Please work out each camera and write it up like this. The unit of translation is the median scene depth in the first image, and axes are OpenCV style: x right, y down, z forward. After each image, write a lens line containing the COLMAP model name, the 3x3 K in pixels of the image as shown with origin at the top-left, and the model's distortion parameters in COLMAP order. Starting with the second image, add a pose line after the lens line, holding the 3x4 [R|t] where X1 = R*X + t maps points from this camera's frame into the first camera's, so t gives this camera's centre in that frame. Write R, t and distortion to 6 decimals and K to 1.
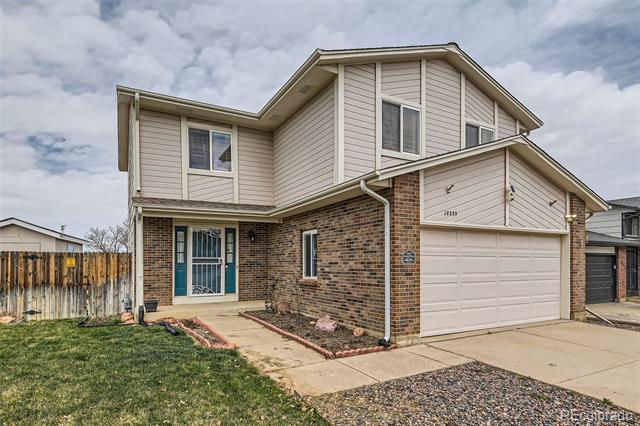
lens RADIAL K [[360.6, 0, 317.2], [0, 360.6, 231.0], [0, 0, 1]] dist [0.003413, -0.002147]
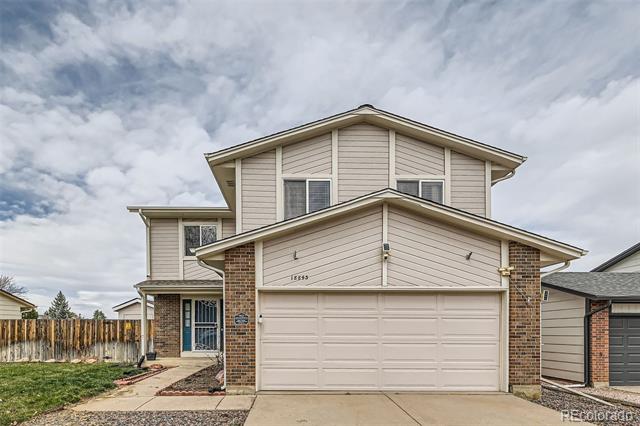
lens RADIAL K [[327.0, 0, 278.5], [0, 327.0, 302.0], [0, 0, 1]] dist [-0.001298, 0.000262]
pose [[0.885296, -0.036394, -0.463601, 0.569533], [0.037485, 0.999274, -0.006865, 0.020495], [0.463514, -0.011301, 0.886018, 0.083016]]
